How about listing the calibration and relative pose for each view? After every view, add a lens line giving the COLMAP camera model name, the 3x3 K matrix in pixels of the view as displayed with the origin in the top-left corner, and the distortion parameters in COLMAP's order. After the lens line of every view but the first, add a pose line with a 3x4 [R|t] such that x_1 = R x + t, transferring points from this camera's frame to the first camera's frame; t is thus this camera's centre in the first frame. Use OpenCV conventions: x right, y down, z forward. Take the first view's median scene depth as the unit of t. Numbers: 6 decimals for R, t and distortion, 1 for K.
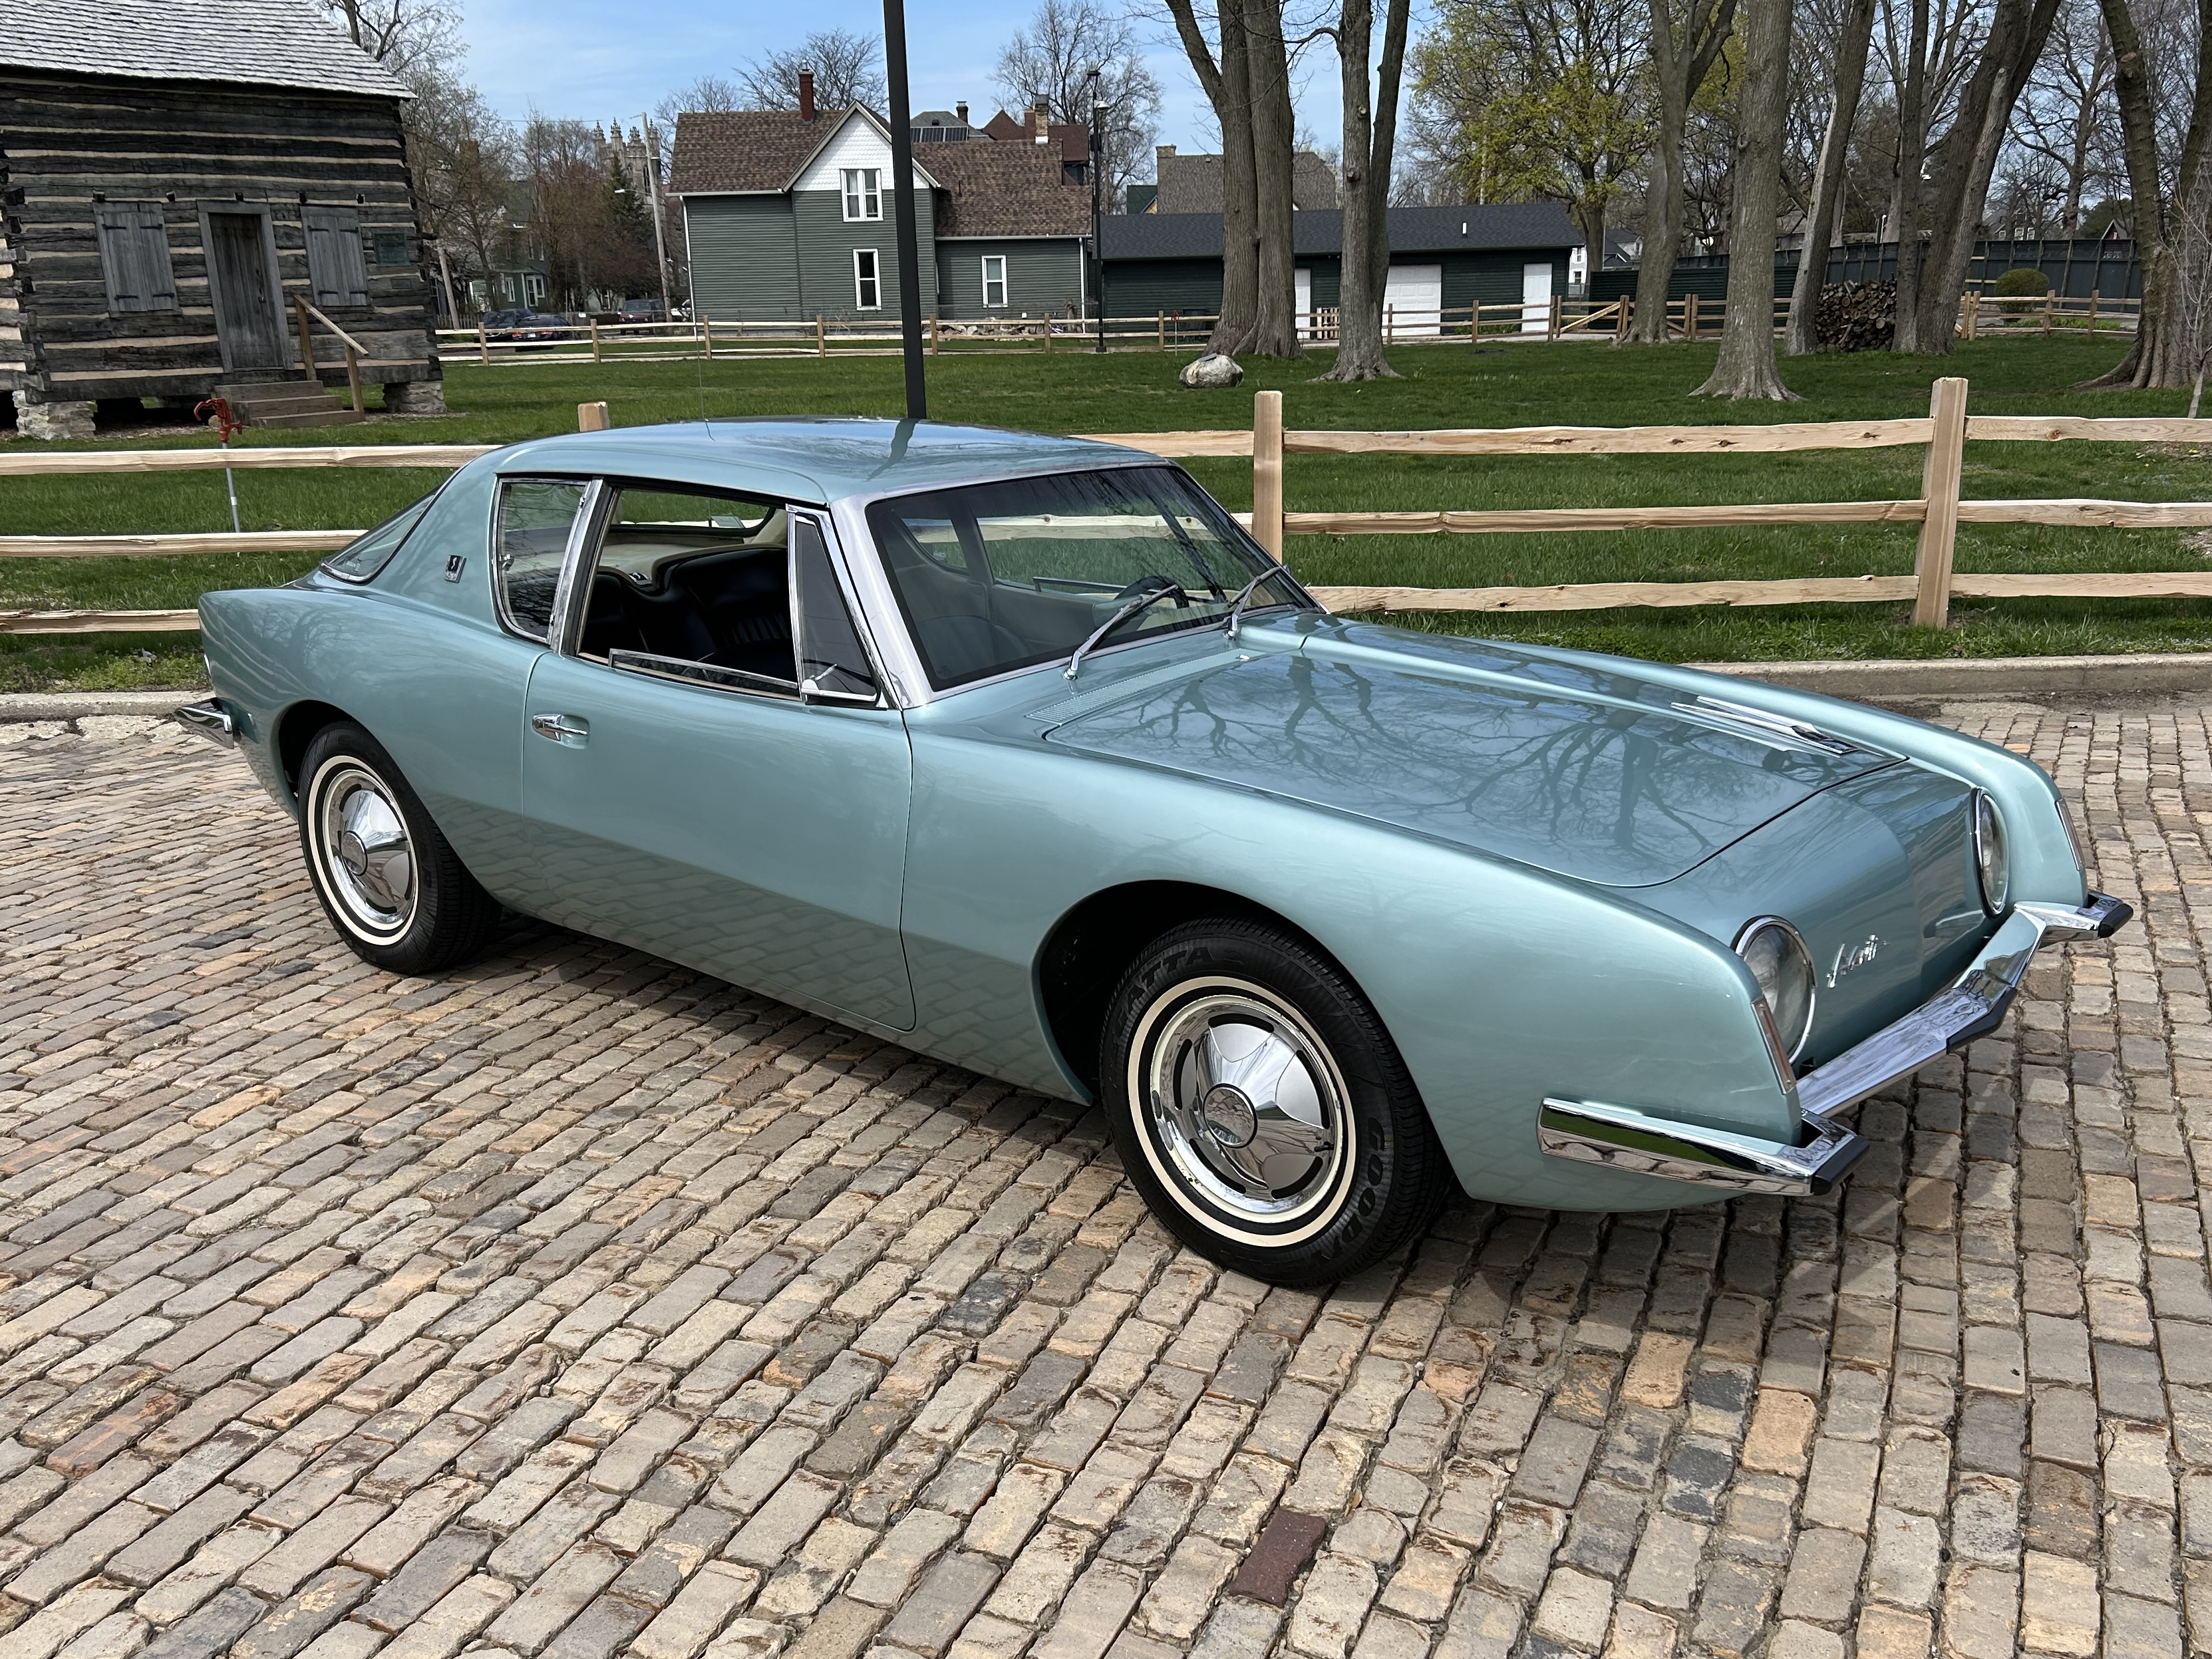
lens RADIAL K [[2007.2, 0, 1111.6], [0, 2007.2, 969.0], [0, 0, 1]] dist [0.038718, -0.024413]
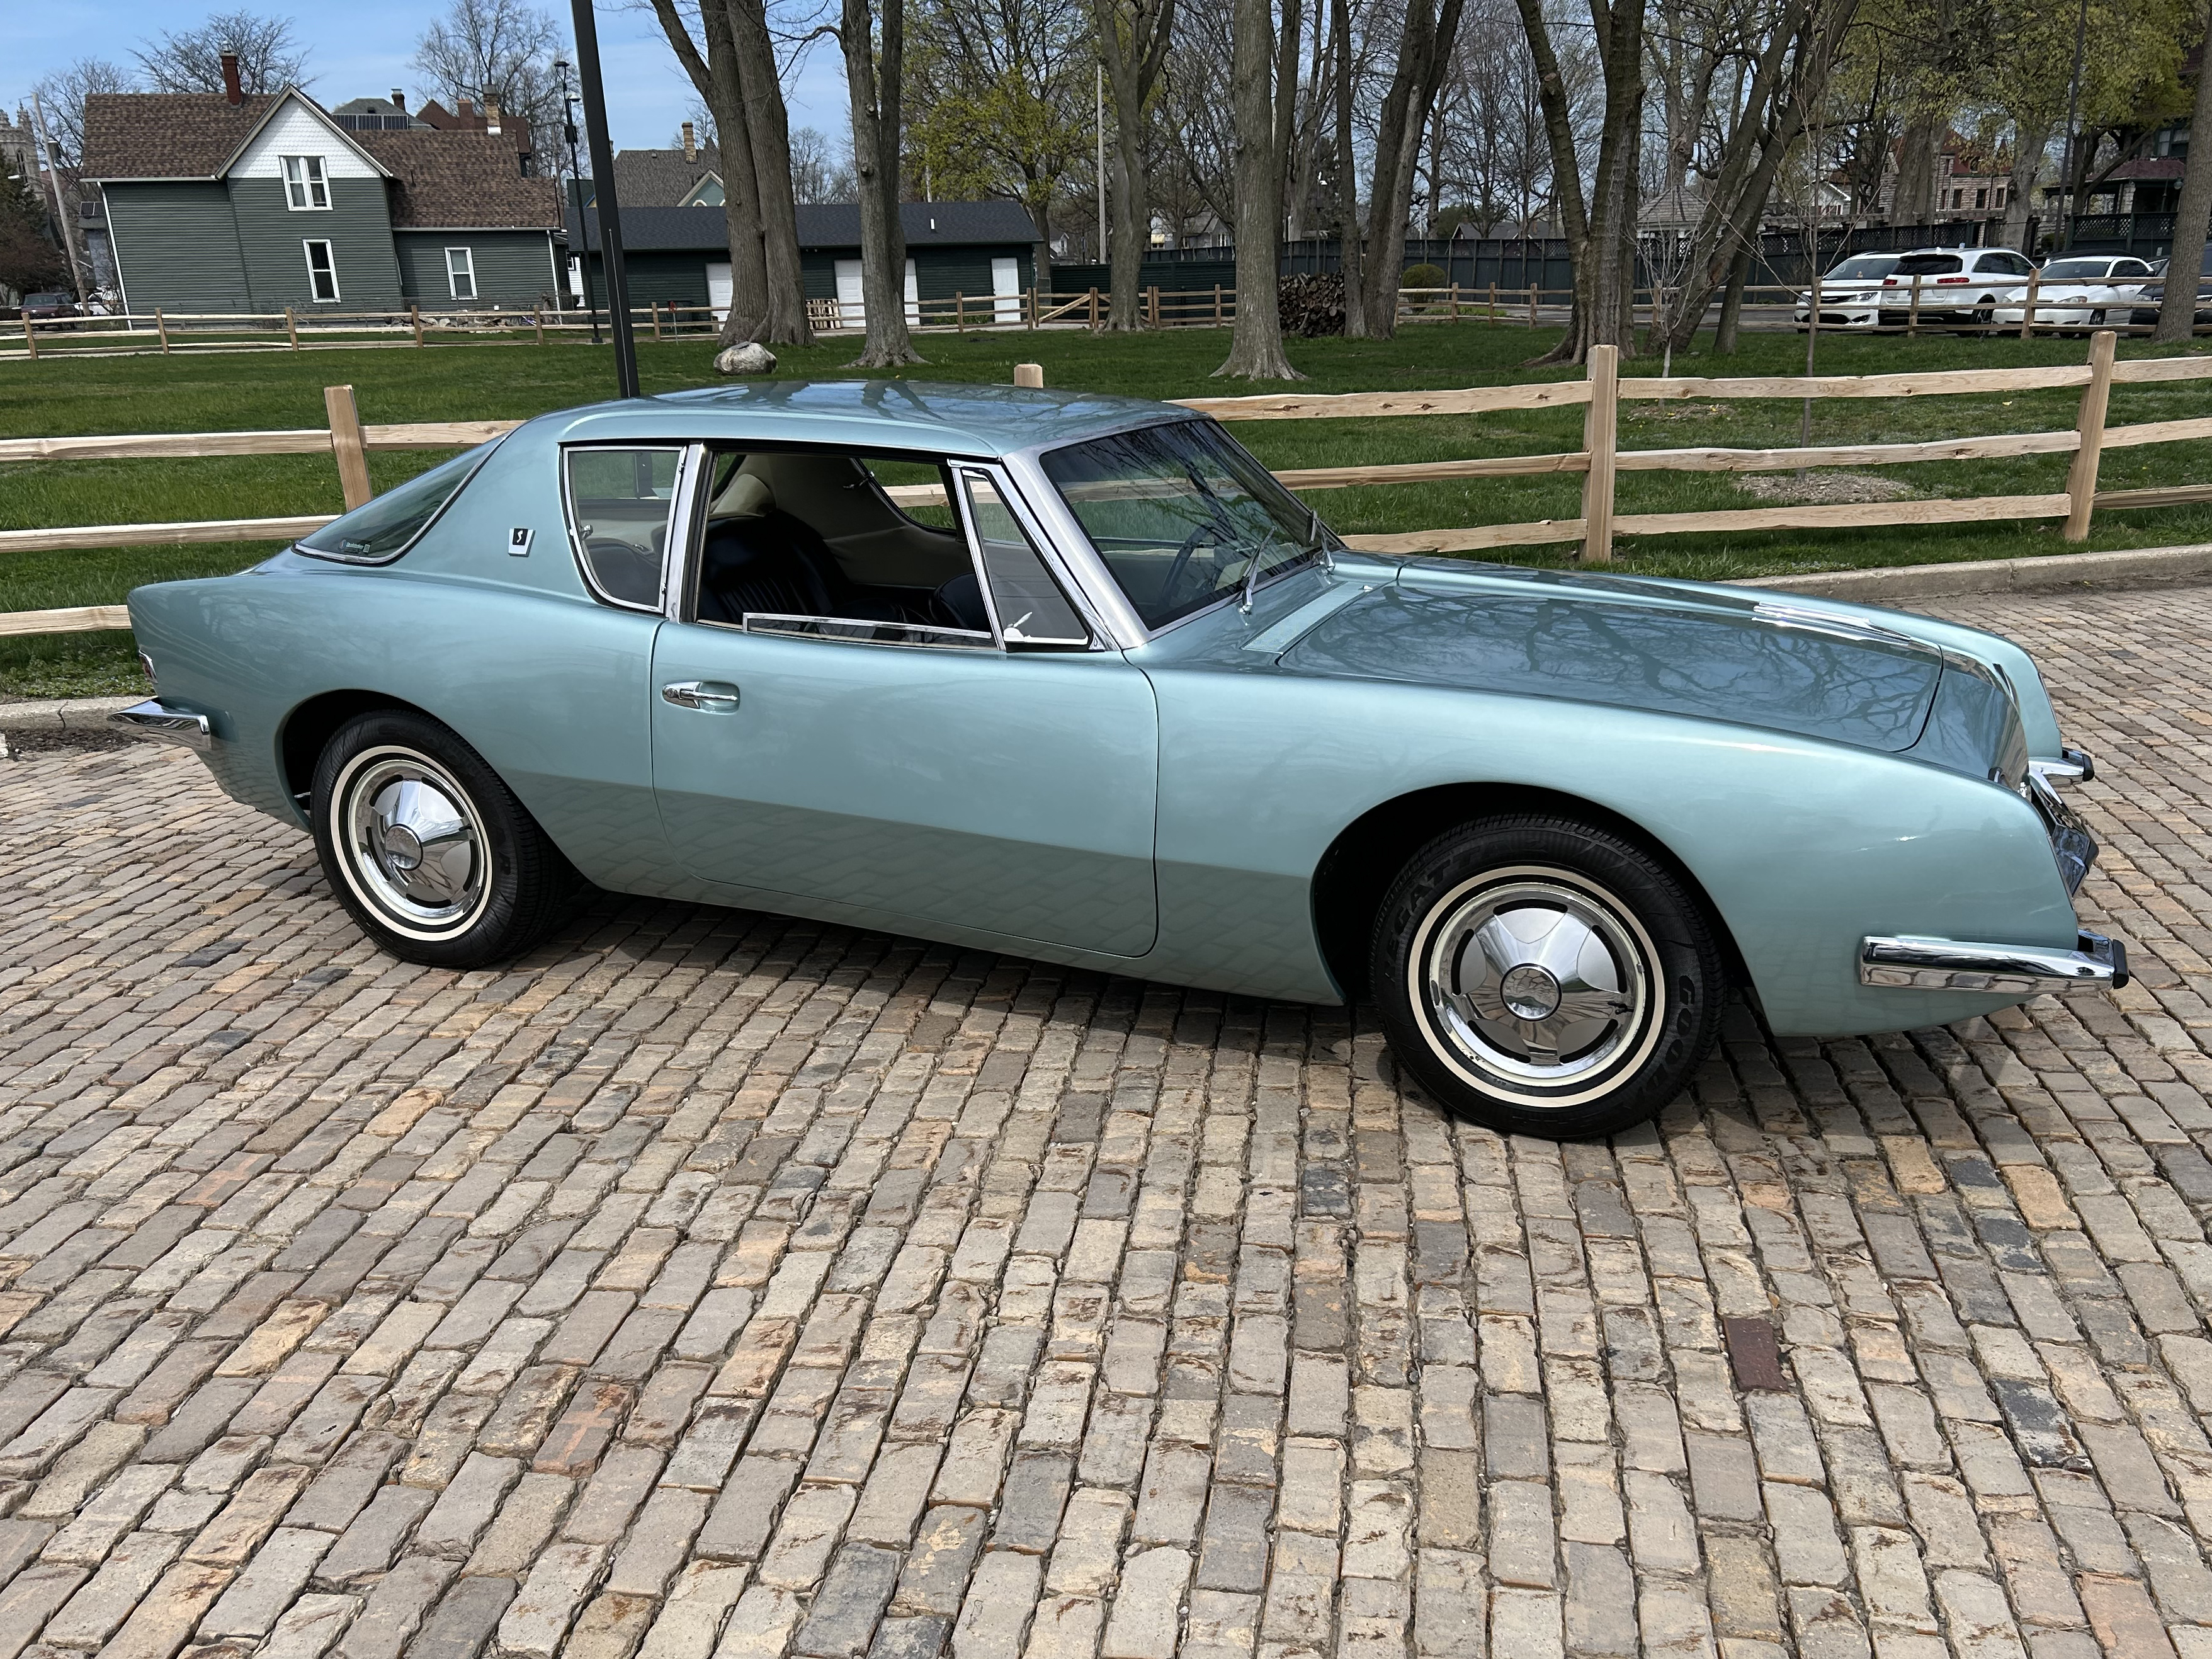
lens RADIAL K [[1899.0, 0, 1160.6], [0, 1899.0, 958.1], [0, 0, 1]] dist [0.041705, -0.034886]
pose [[0.957236, -0.099564, 0.271638, -0.158017], [0.095645, 0.995031, 0.027664, 0.002318], [-0.273042, -0.000500, 0.962002, 0.016982]]
